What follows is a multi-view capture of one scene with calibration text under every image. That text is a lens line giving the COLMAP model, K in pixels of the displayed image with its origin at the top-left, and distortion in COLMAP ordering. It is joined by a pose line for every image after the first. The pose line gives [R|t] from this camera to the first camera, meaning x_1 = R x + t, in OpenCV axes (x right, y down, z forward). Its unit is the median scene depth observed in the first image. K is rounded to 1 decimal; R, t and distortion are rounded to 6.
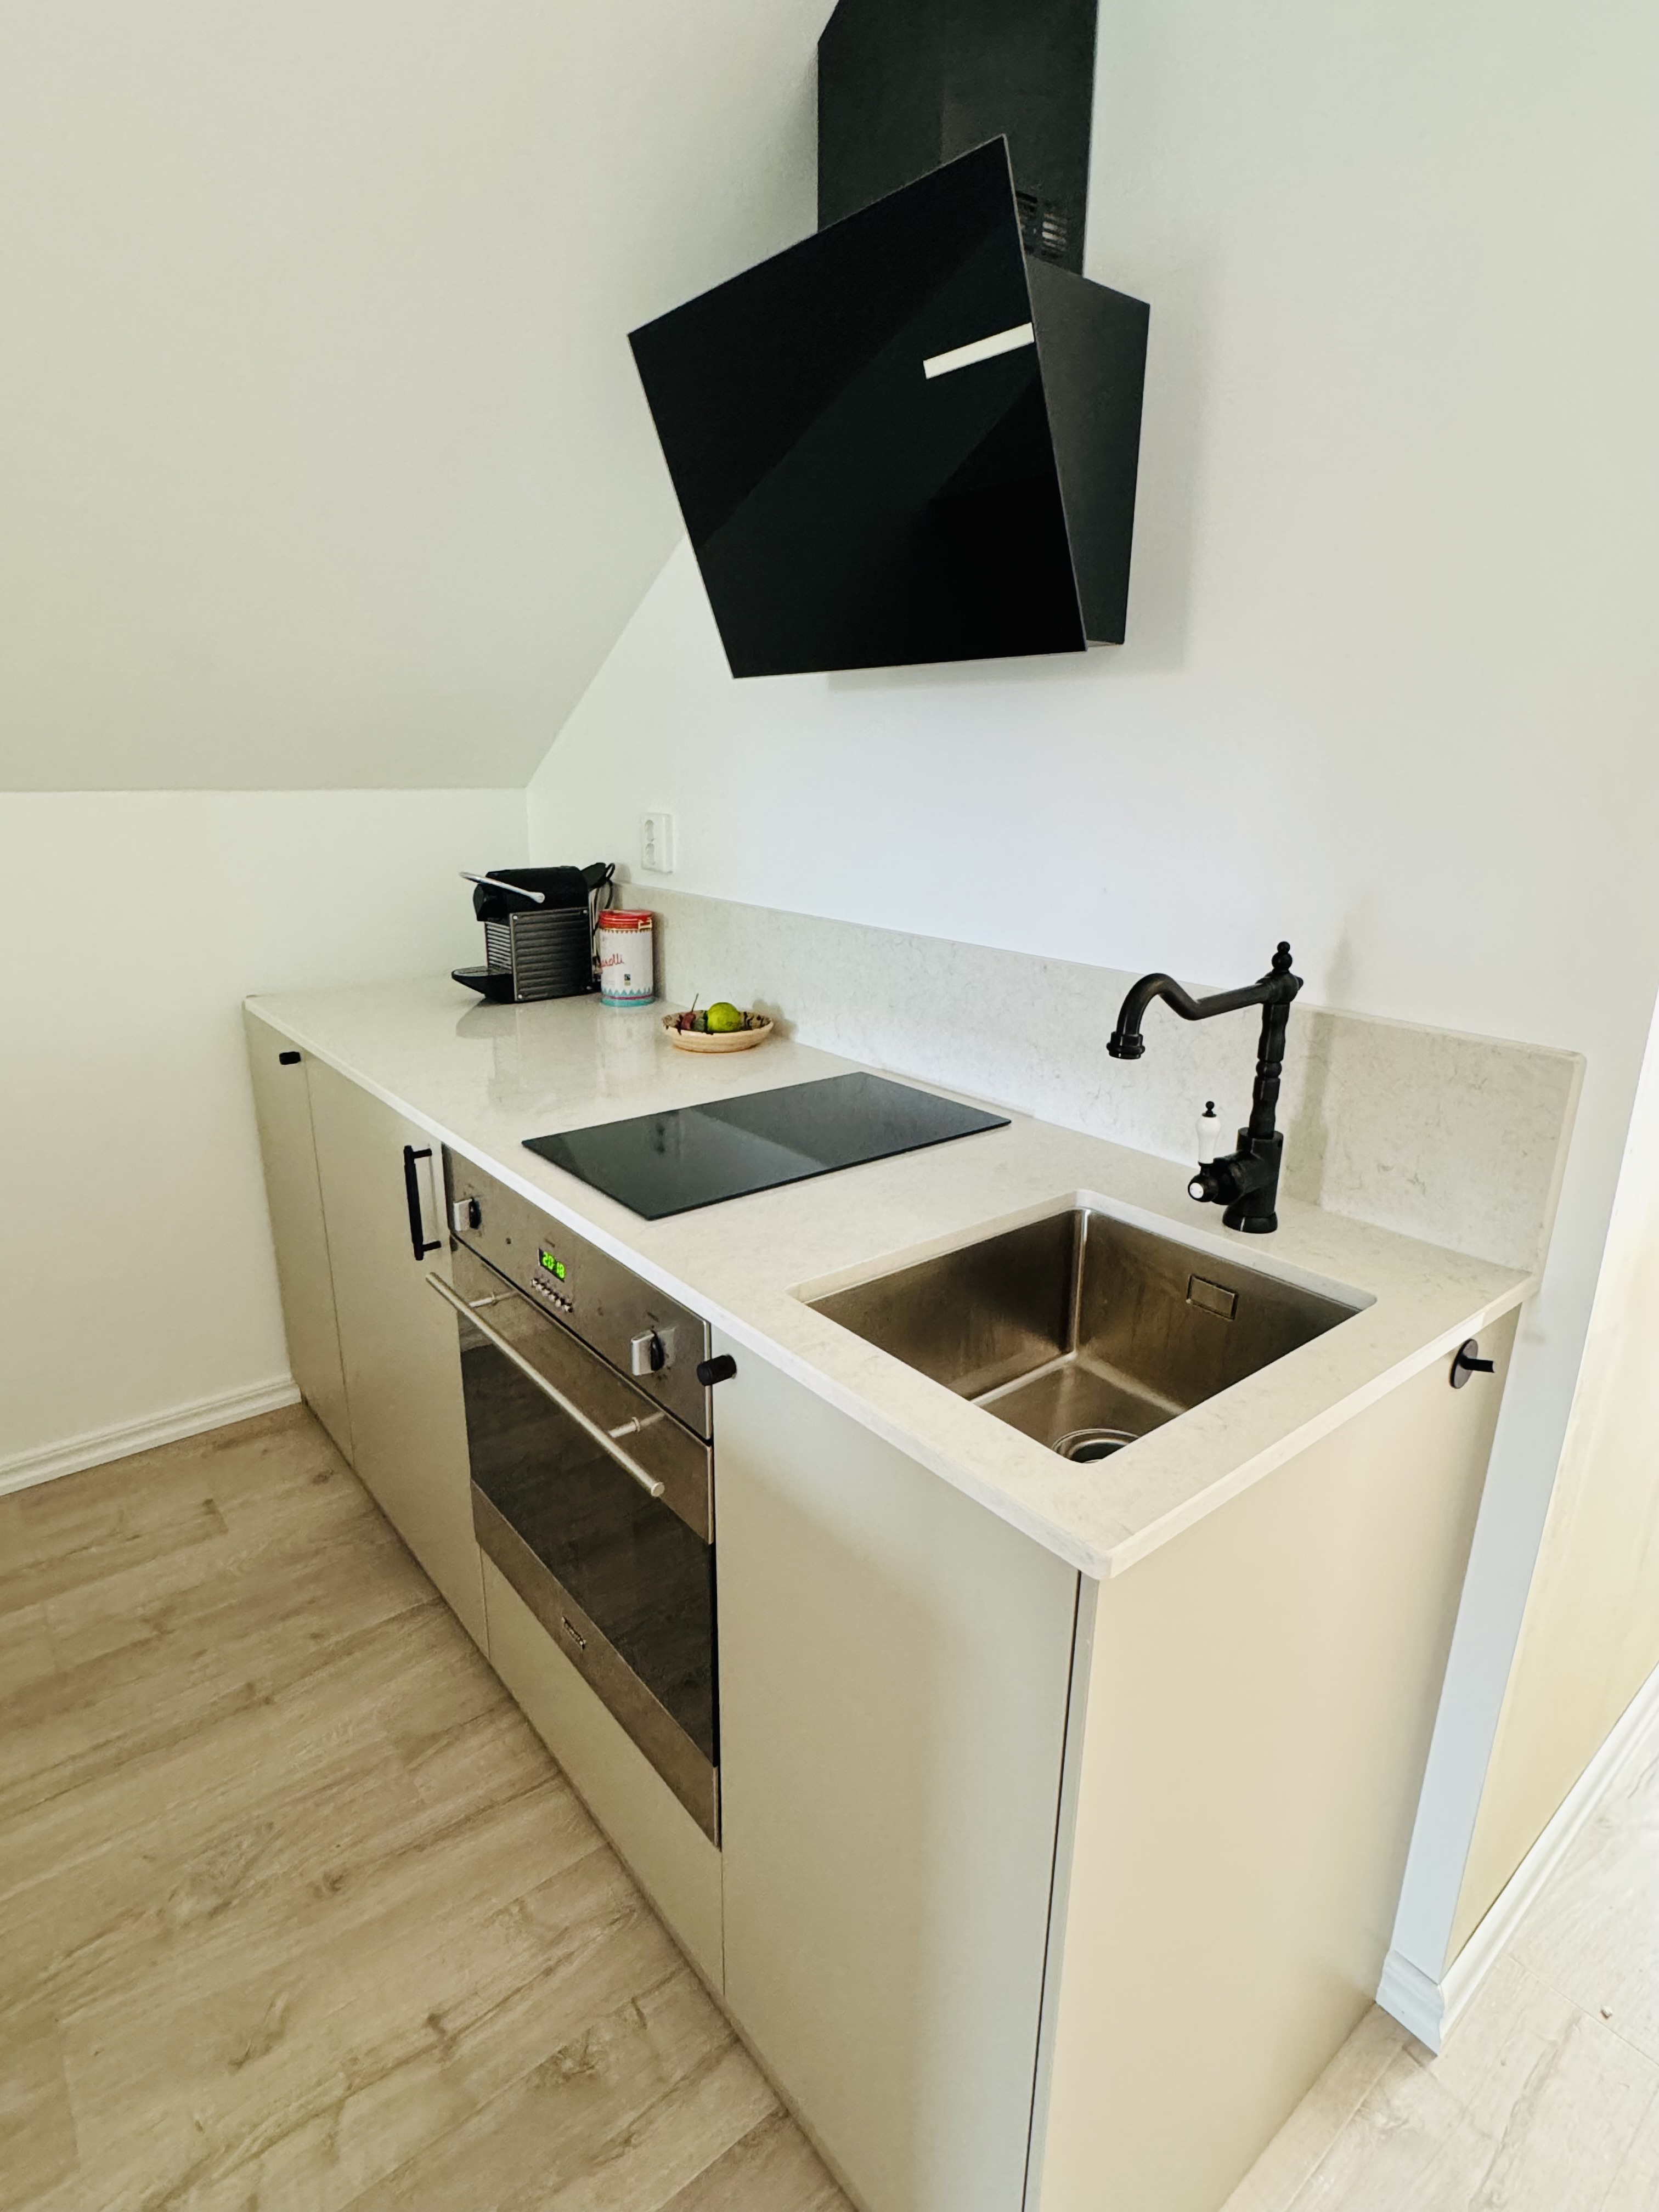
lens RADIAL K [[1139.8, 0, 829.5], [0, 1139.8, 1106.0], [0, 0, 1]] dist [0.023585, -0.012771]
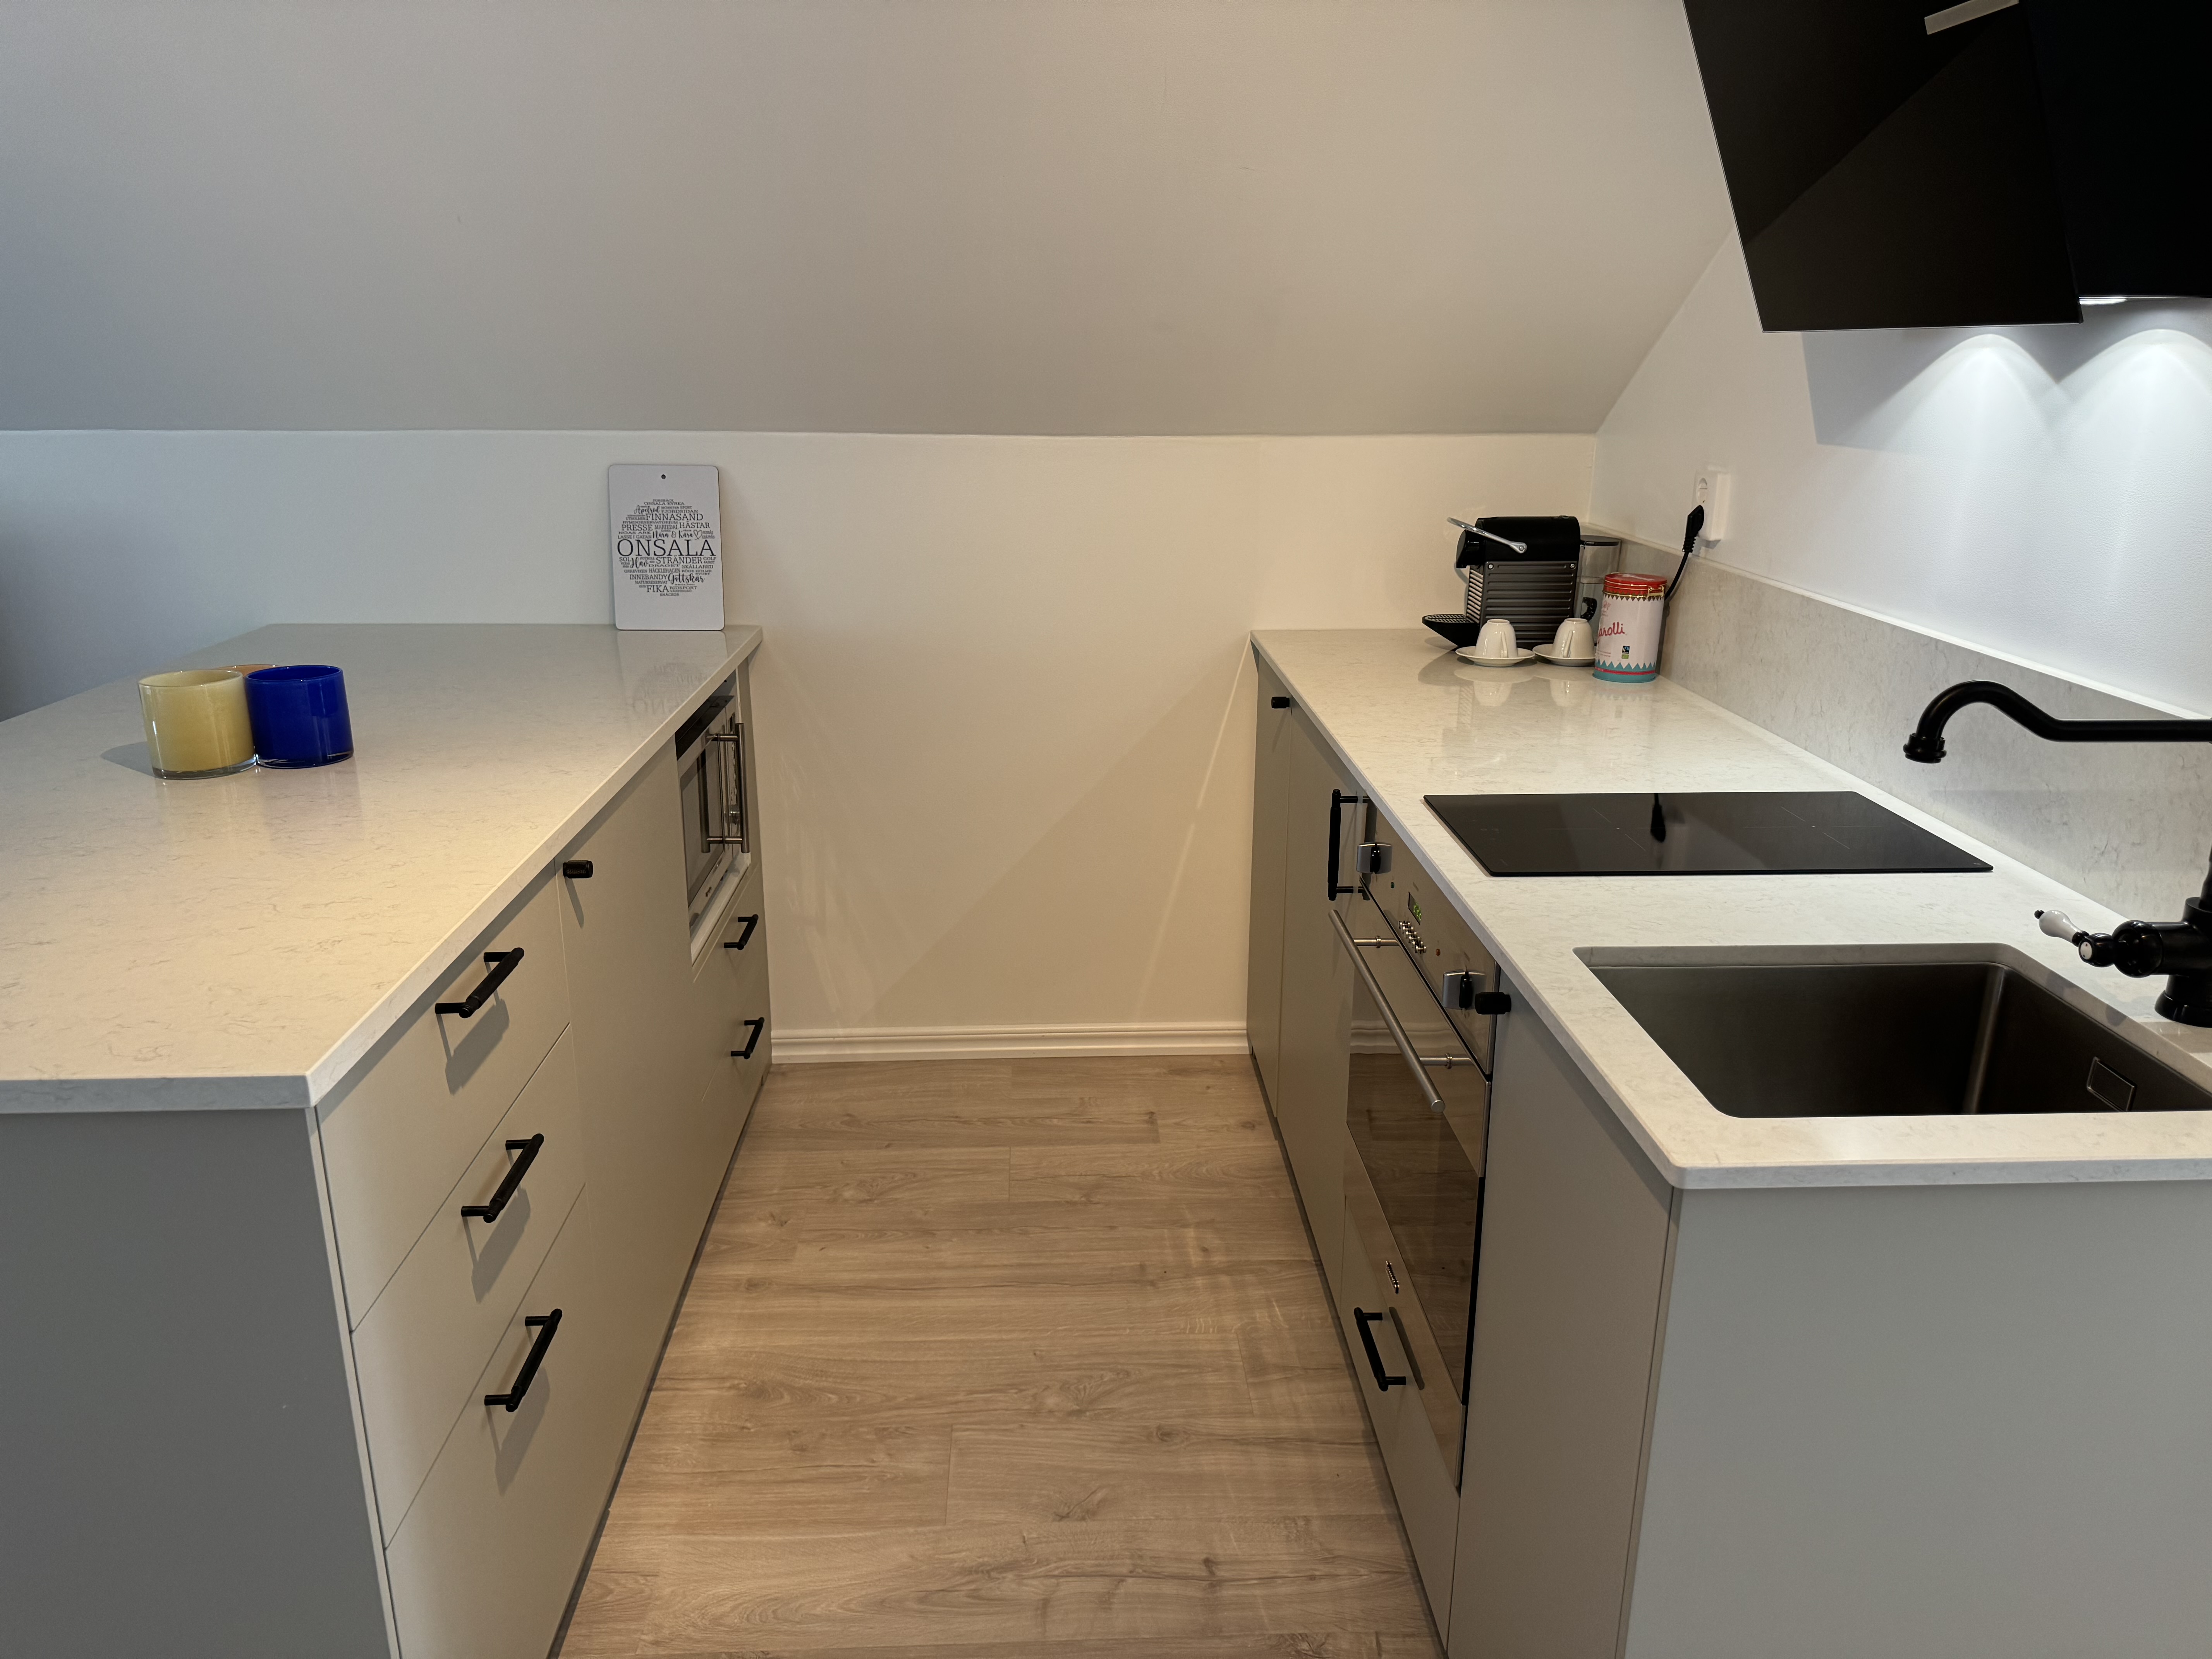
lens RADIAL K [[1562.5, 0, 1106.0], [0, 1562.5, 829.5], [0, 0, 1]] dist [0.142685, -0.277665]
pose [[0.802289, 0.156397, -0.576083, 0.304920], [-0.155389, 0.986514, 0.051417, 0.031683], [0.576356, 0.048266, 0.815772, -0.295398]]
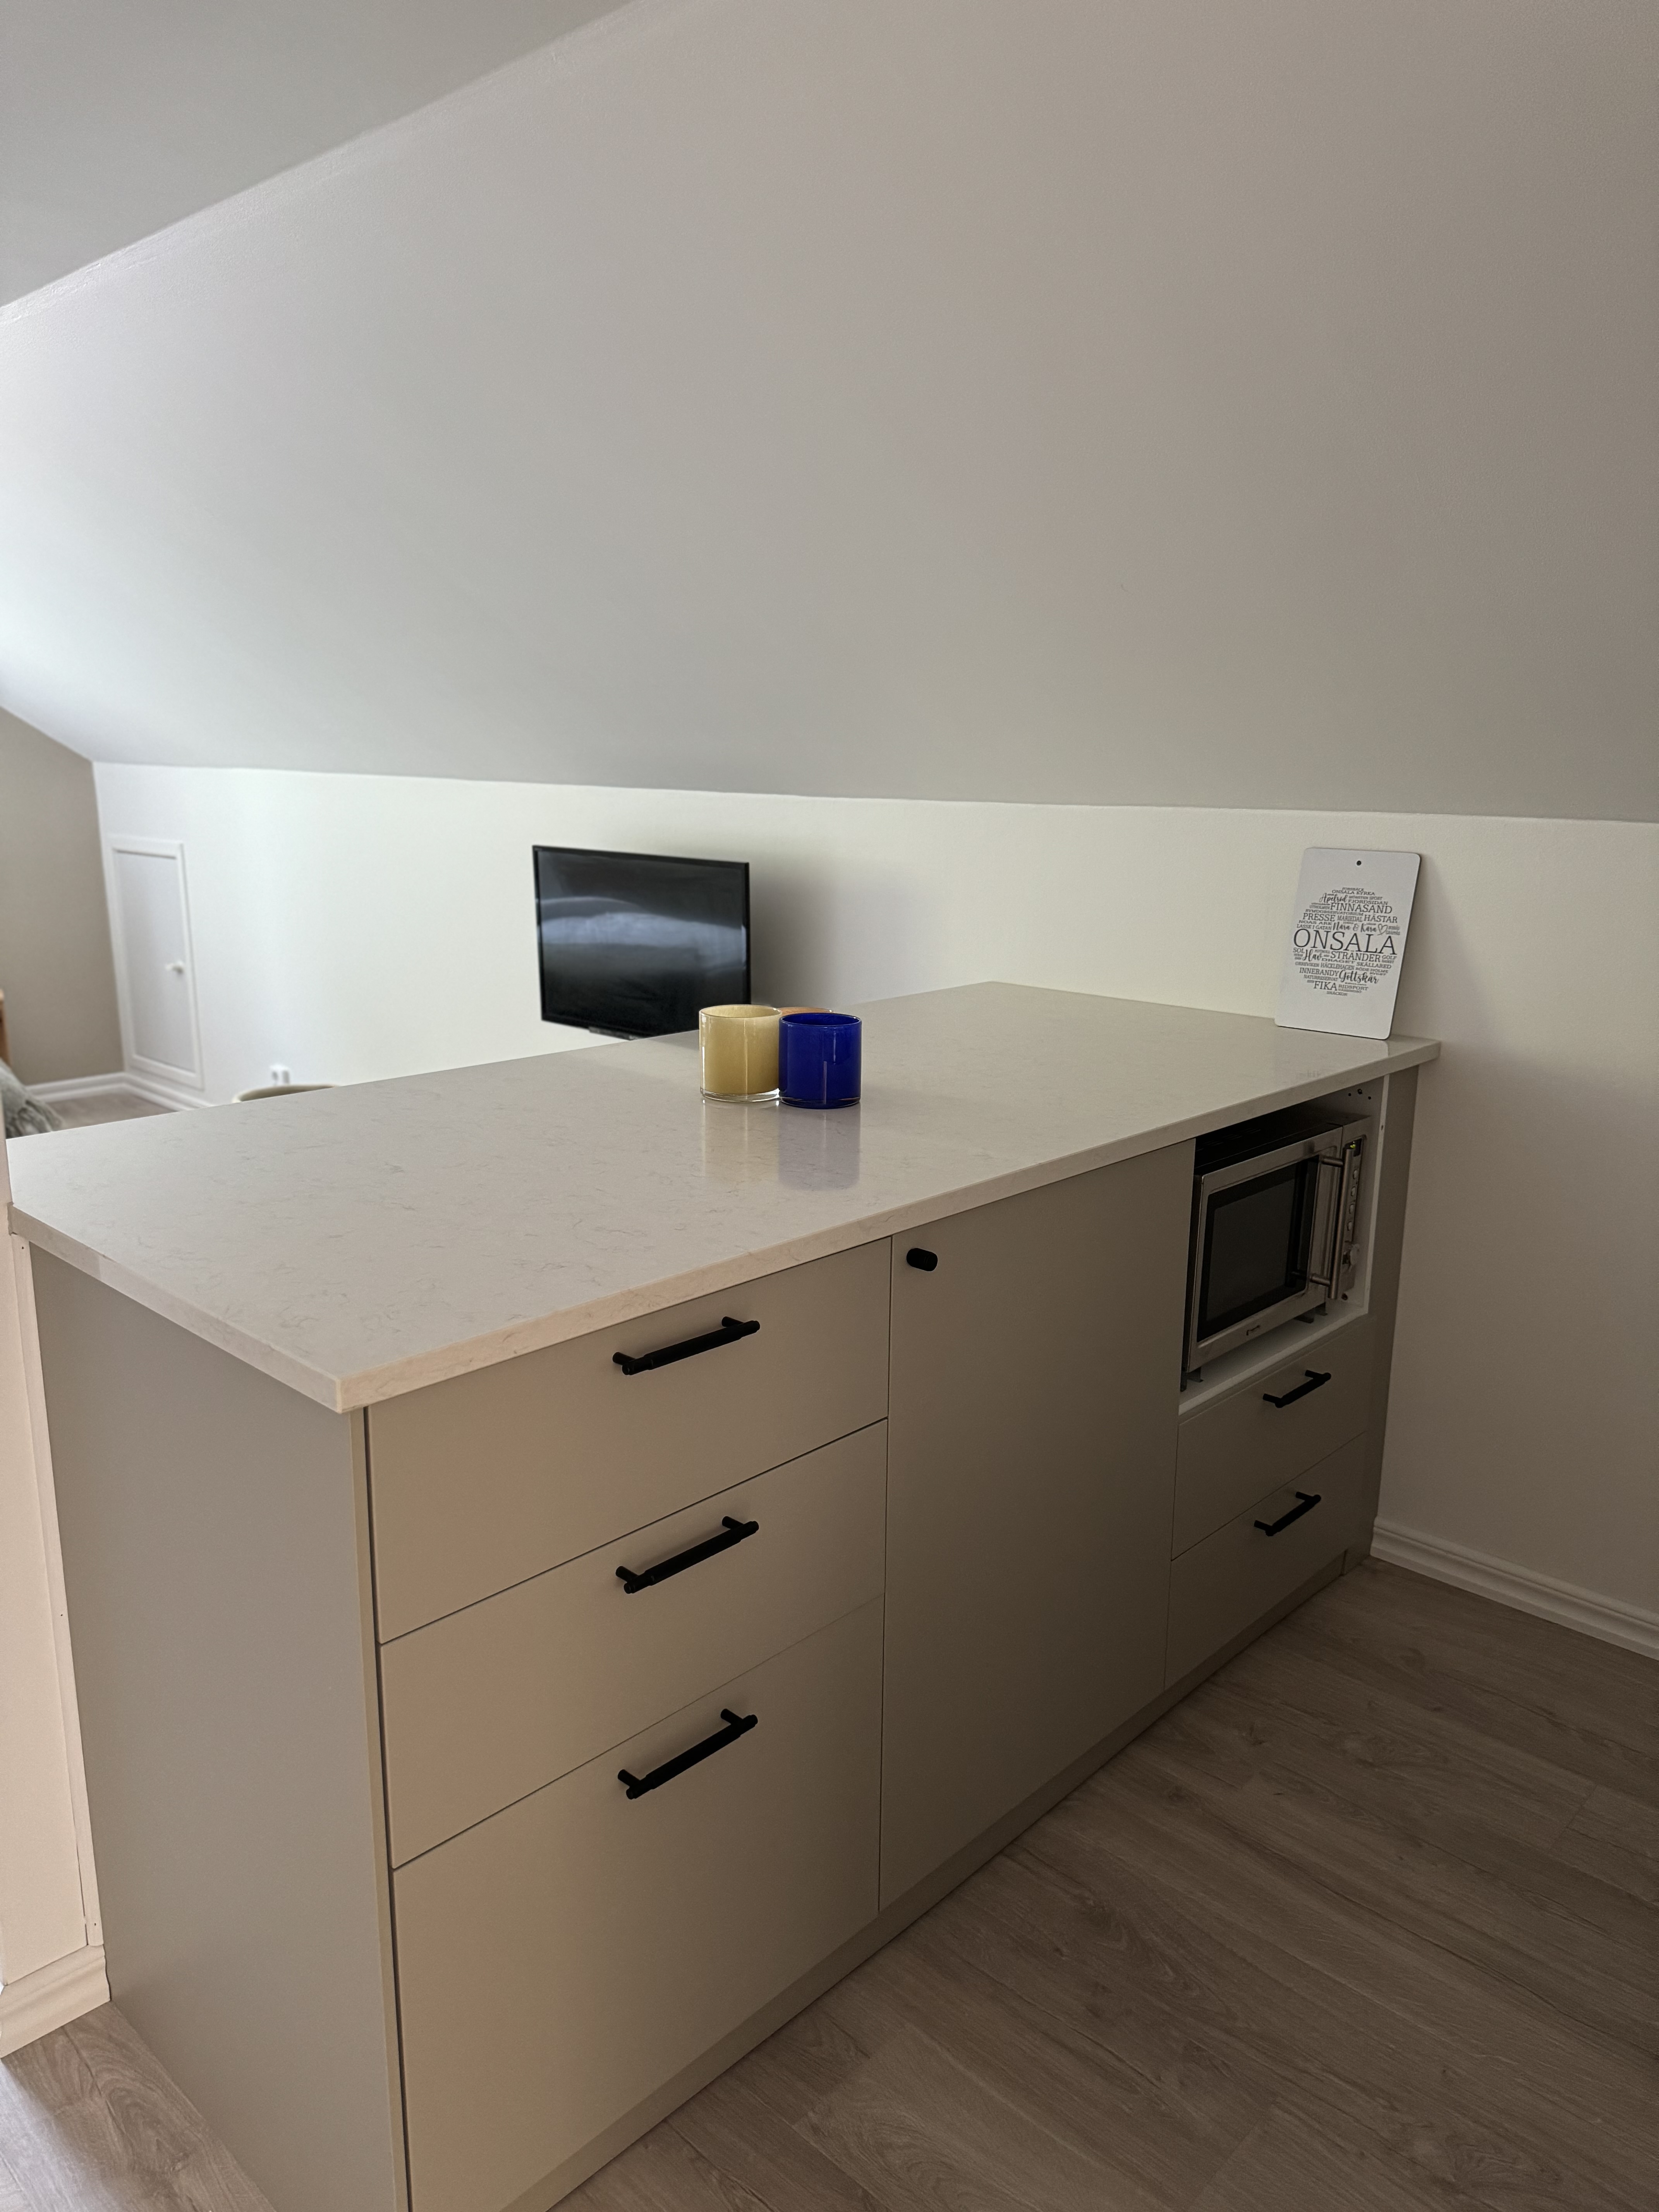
lens RADIAL K [[1588.1, 0, 829.5], [0, 1588.1, 1106.0], [0, 0, 1]] dist [0.035606, -0.031667]
pose [[0.119093, 0.201105, -0.972303, 0.350451], [-0.281017, 0.946058, 0.161256, -0.080817], [0.952285, 0.254030, 0.169183, 0.190528]]
